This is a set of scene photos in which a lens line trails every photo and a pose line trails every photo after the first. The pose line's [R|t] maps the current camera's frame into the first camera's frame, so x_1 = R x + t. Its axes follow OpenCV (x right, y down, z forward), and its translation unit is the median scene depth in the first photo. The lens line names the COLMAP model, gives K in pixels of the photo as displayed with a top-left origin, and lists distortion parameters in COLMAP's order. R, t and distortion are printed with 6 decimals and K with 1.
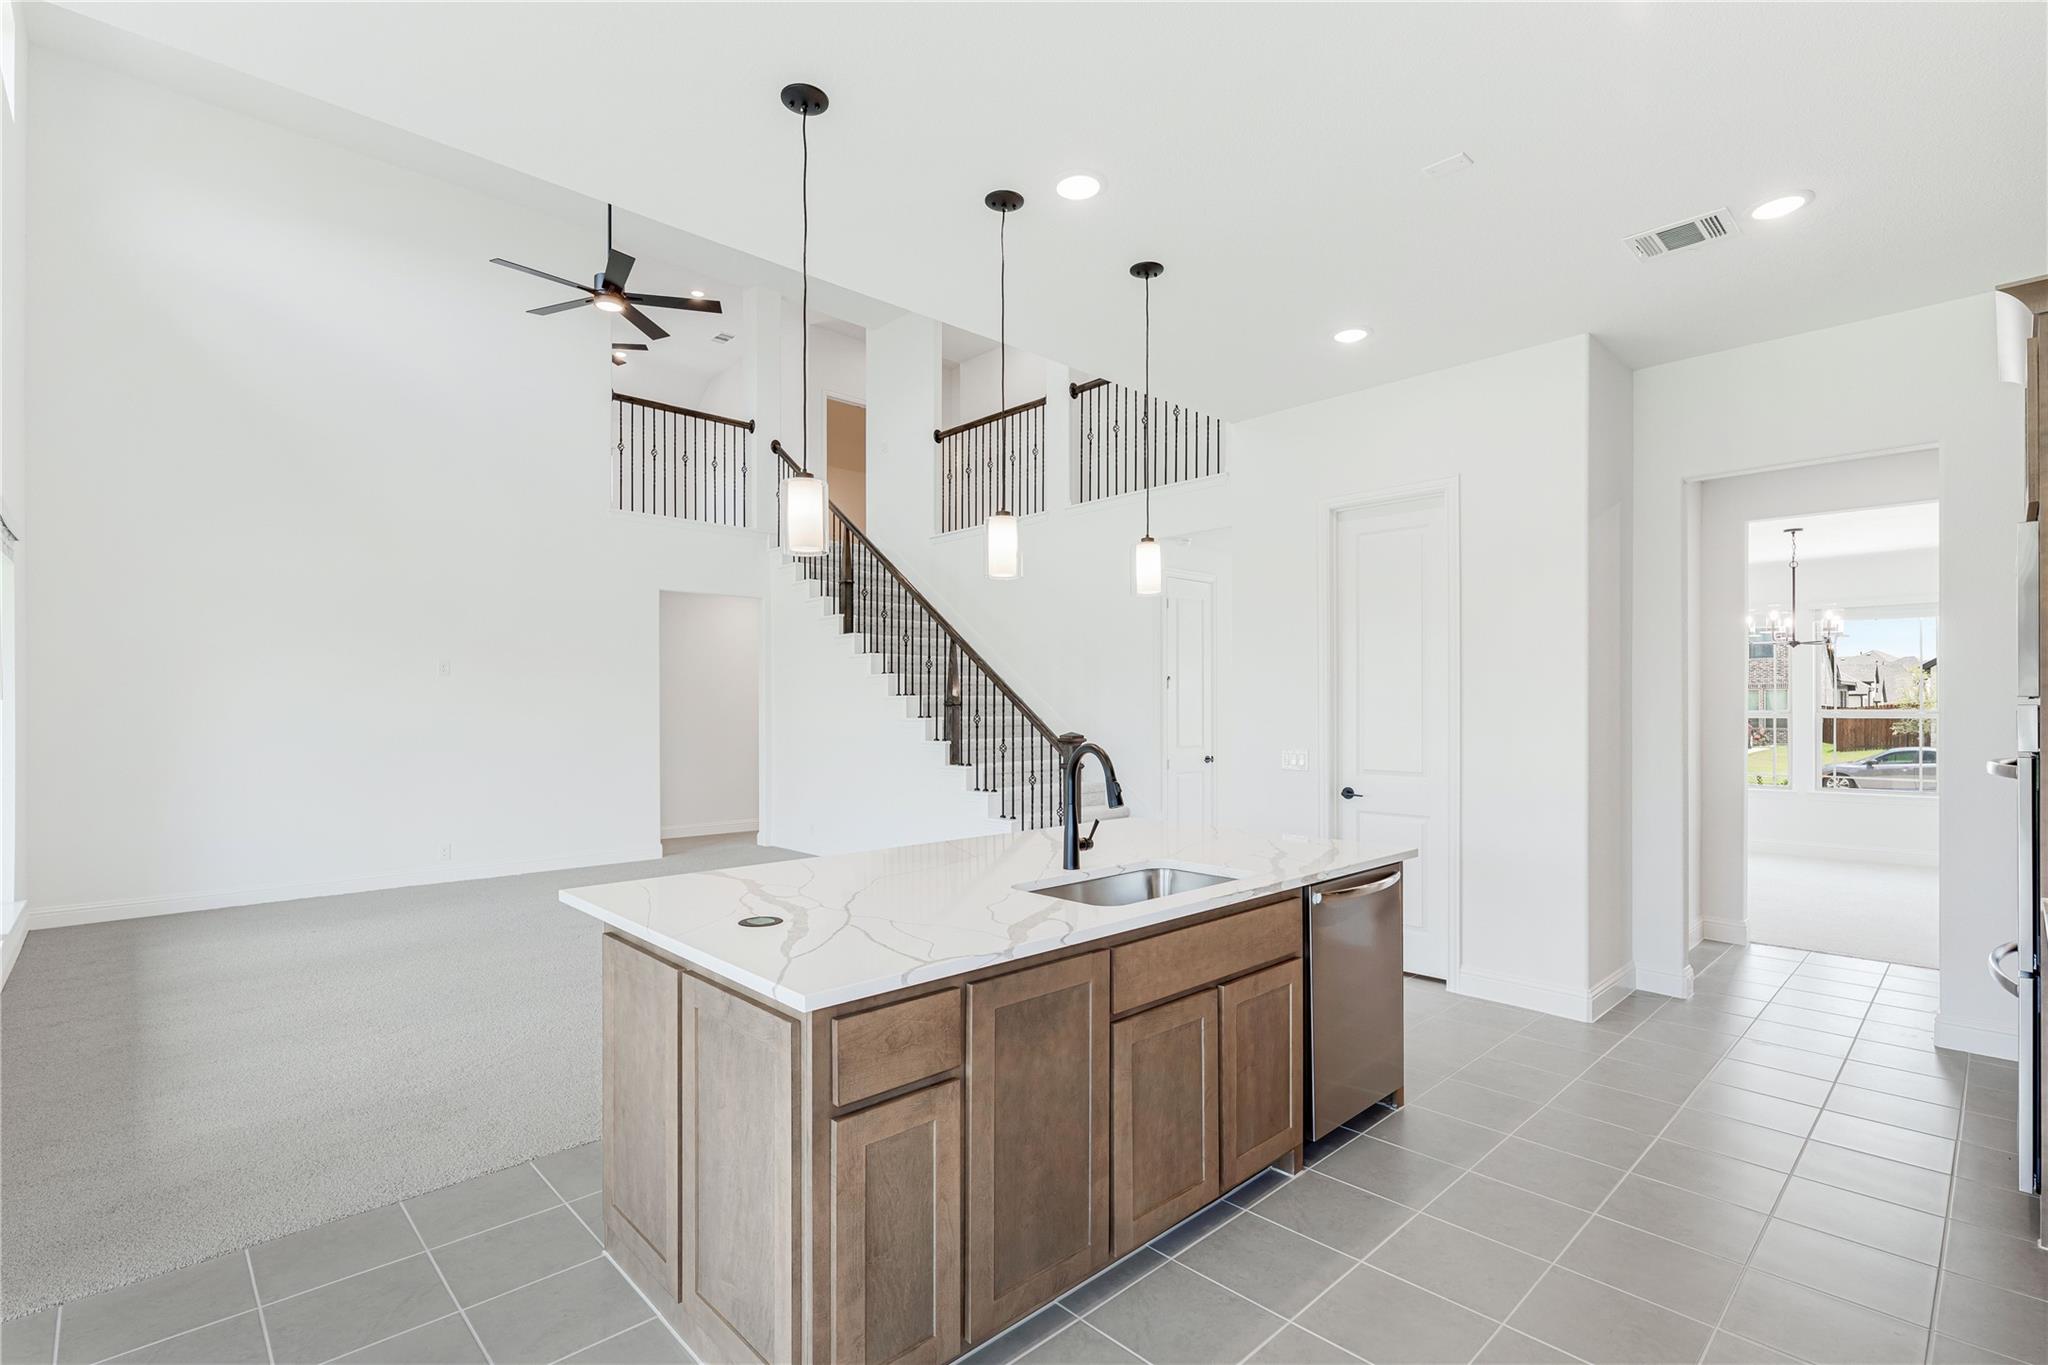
lens RADIAL K [[947.6, 0, 1023.2], [0, 947.6, 691.8], [0, 0, 1]] dist [0.000187, -0.000279]
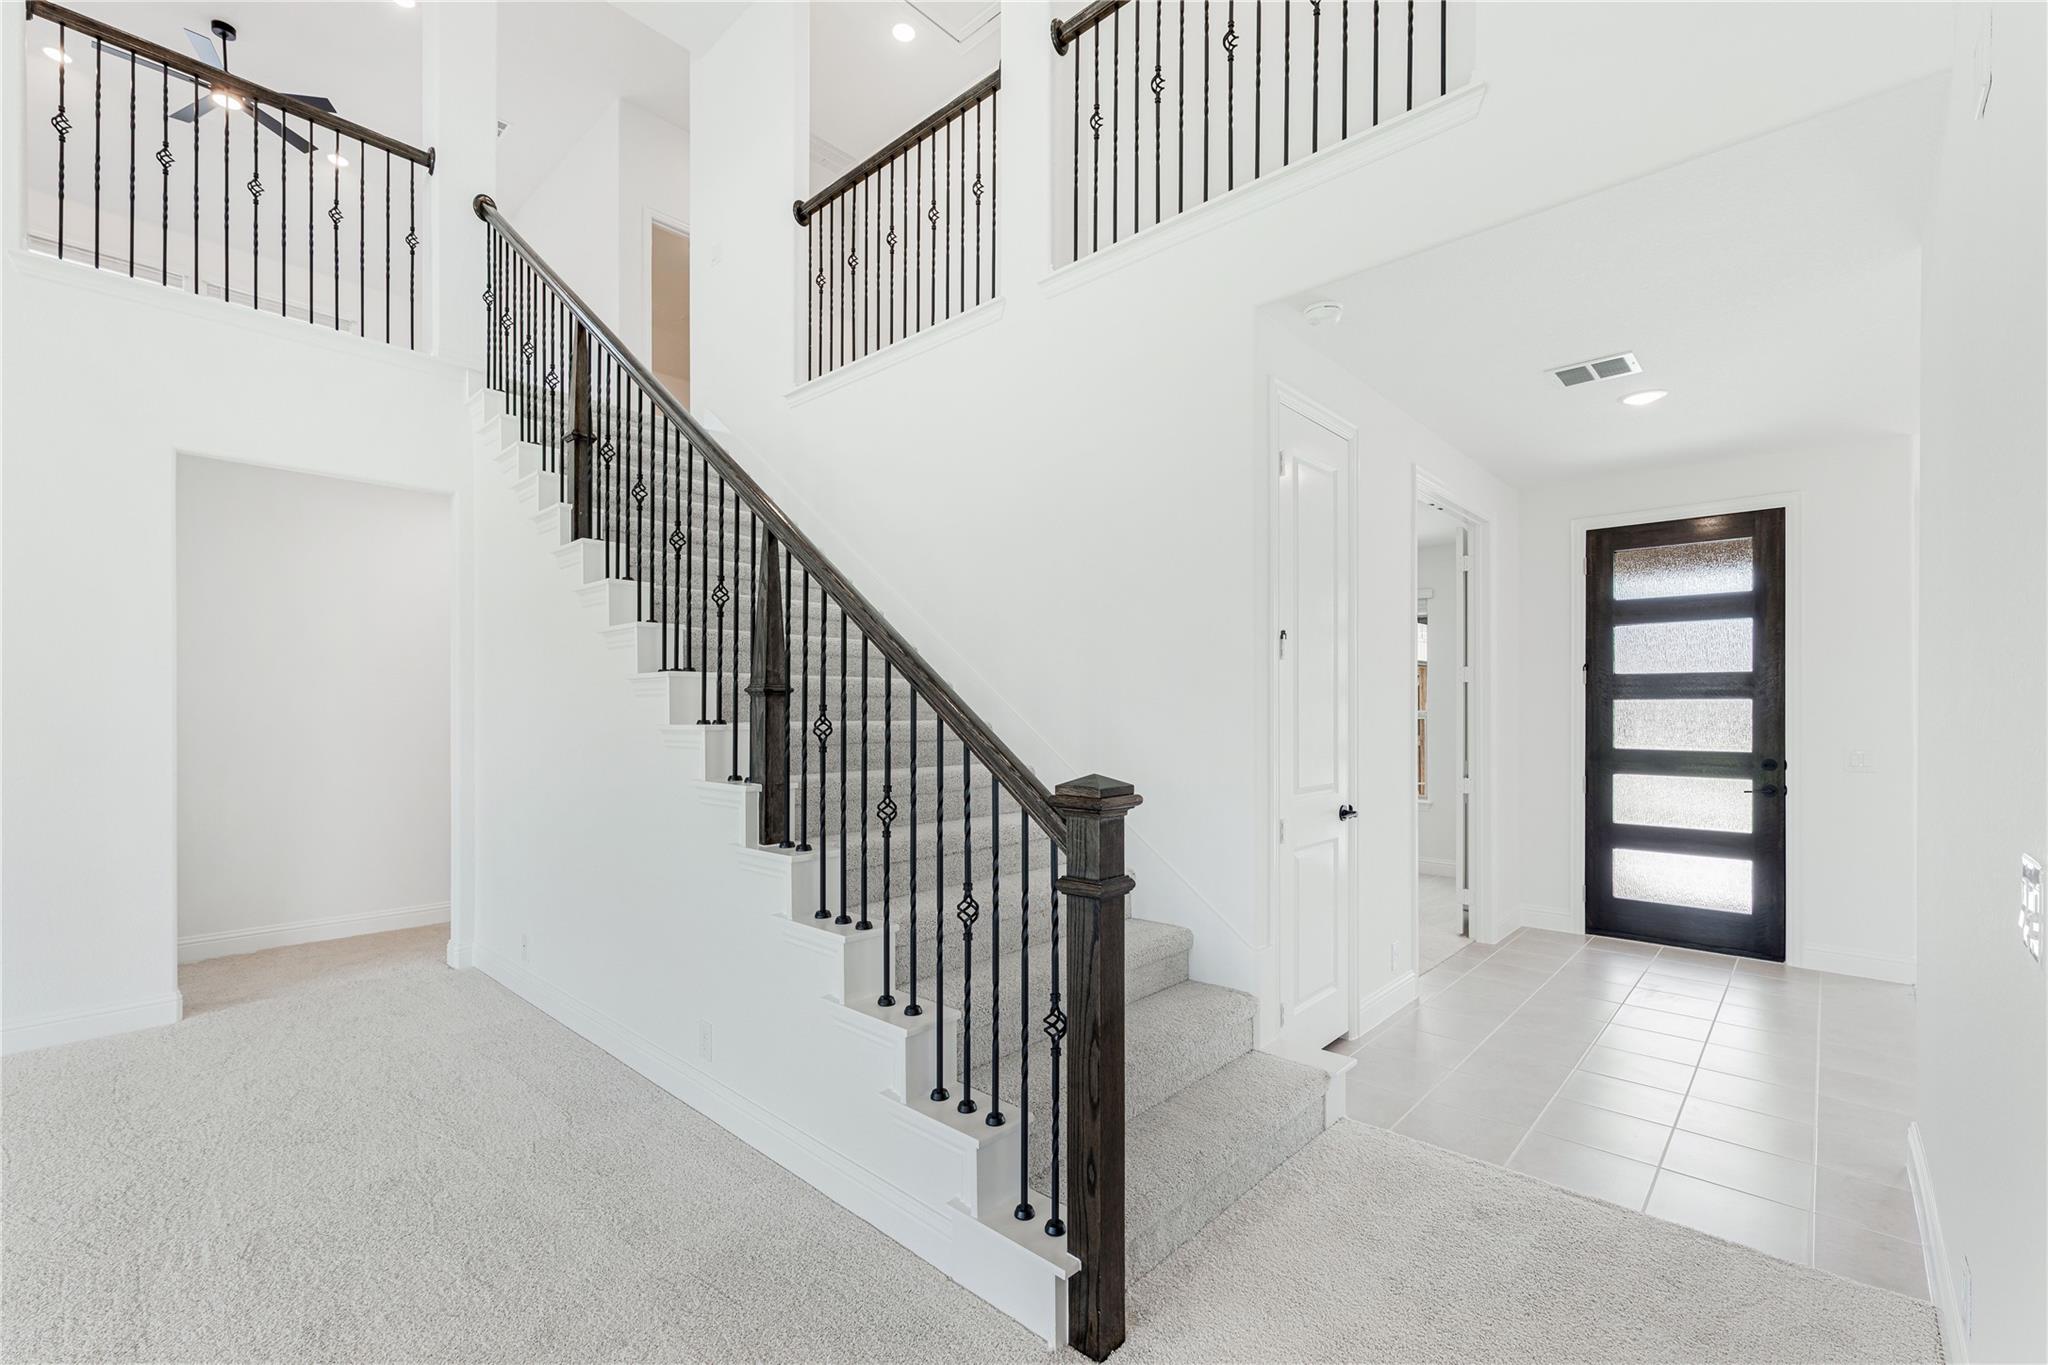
lens RADIAL K [[871.6, 0, 1021.4], [0, 871.6, 708.6], [0, 0, 1]] dist [0.007083, 0.000108]
pose [[0.997866, 0.003278, 0.065219, 0.007616], [-0.004226, 0.999887, 0.014394, 0.014587], [-0.065165, -0.014639, 0.997767, 0.627303]]
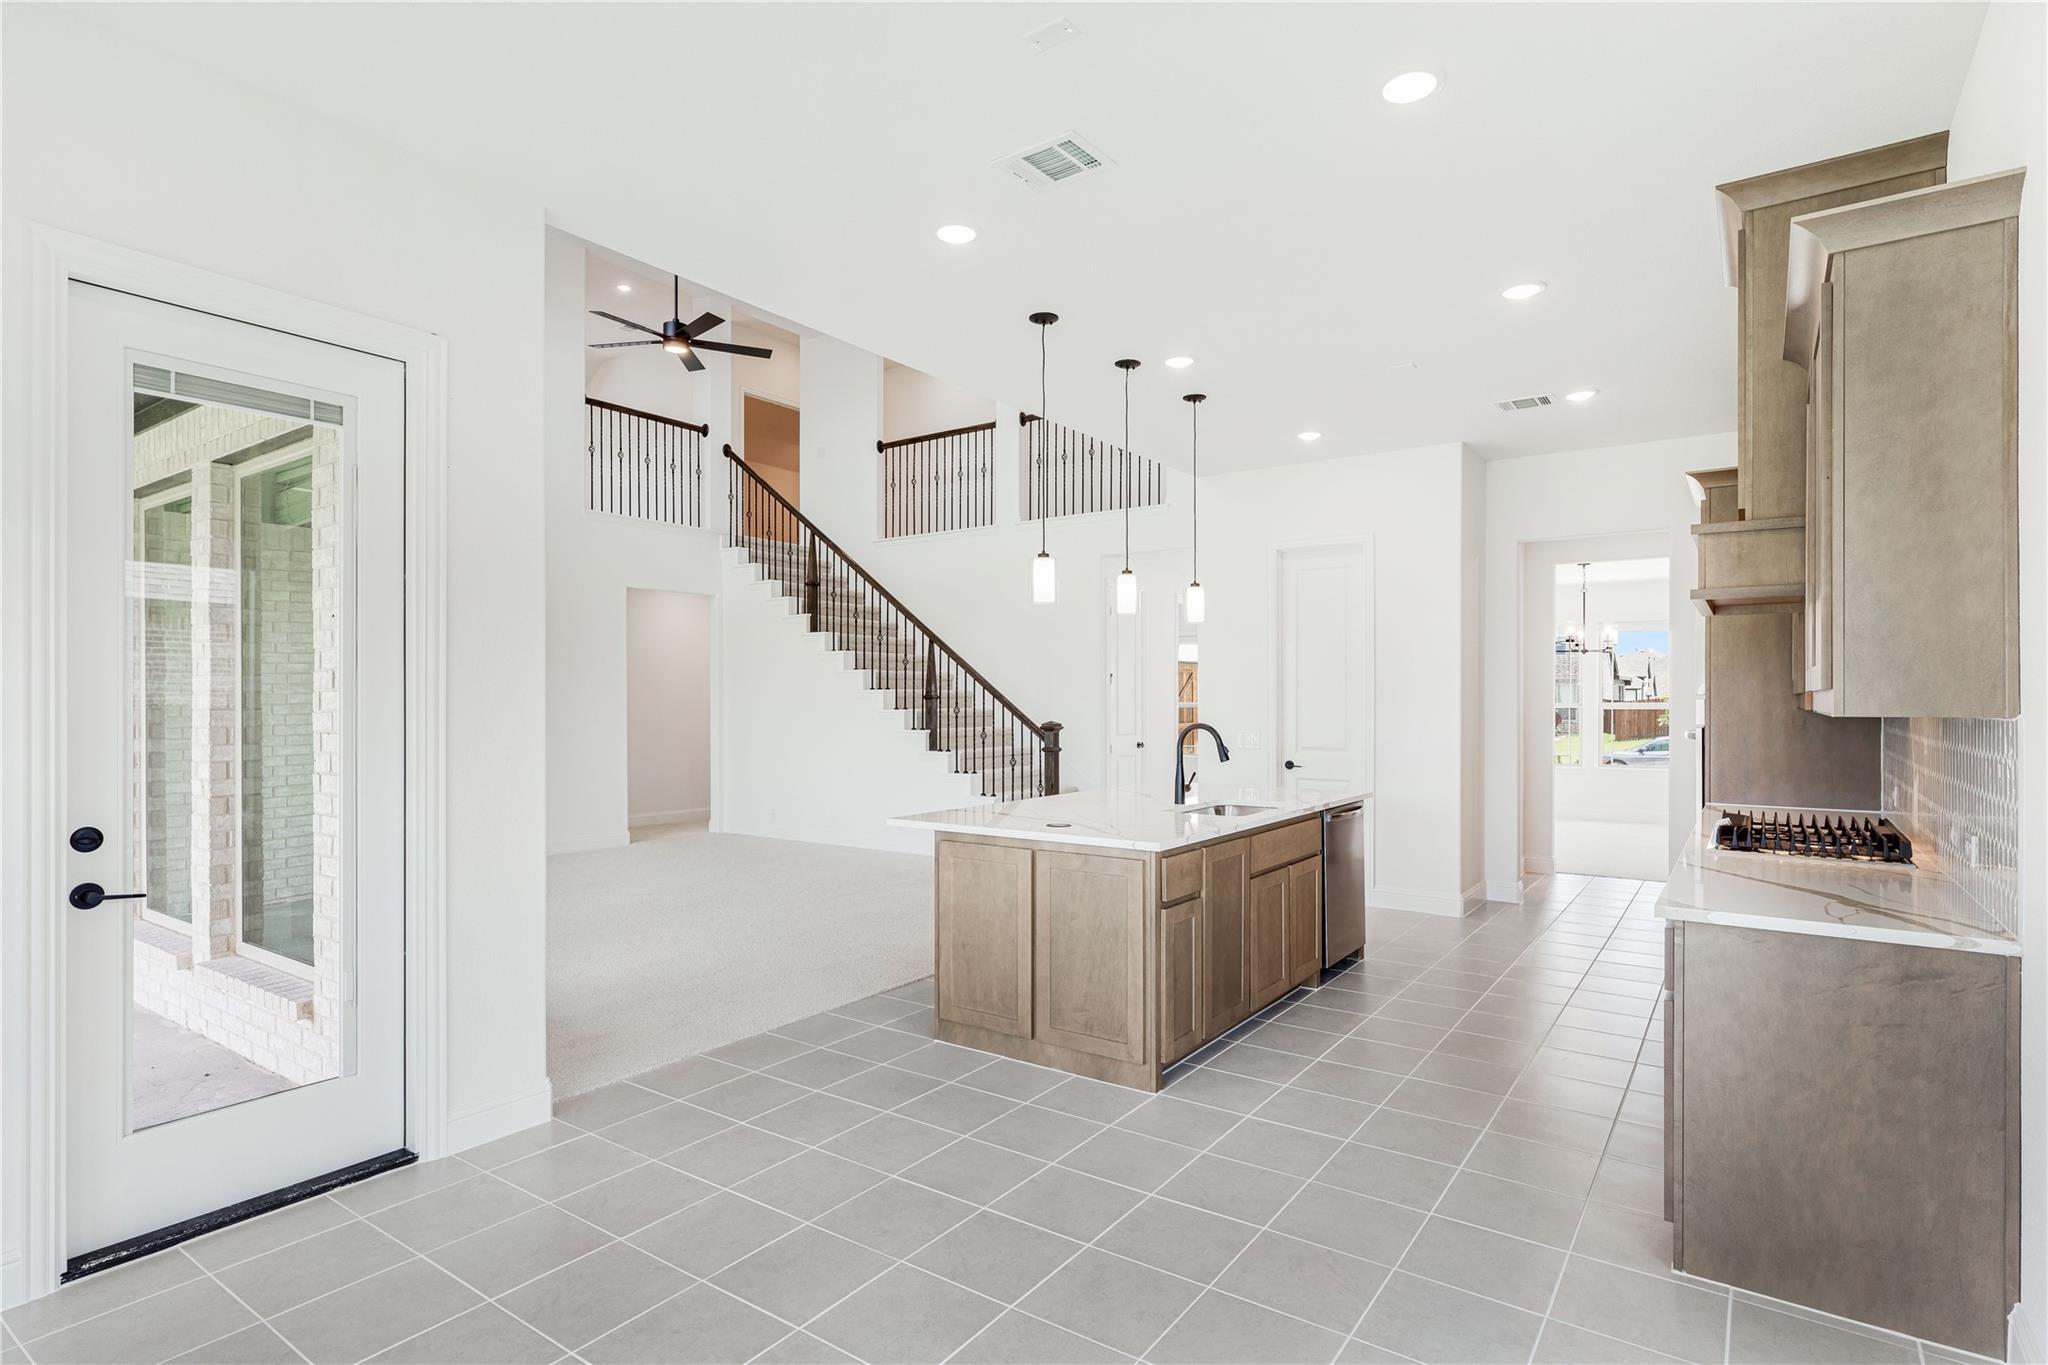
lens RADIAL K [[1044.9, 0, 1024.0], [0, 1044.9, 682.5], [0, 0, 1]] dist [-0.001126, 0.000004]
pose [[0.981324, 0.003786, 0.192325, -0.205600], [-0.003616, 0.999993, -0.001236, -0.003554], [-0.192328, 0.000517, 0.981331, -0.245715]]
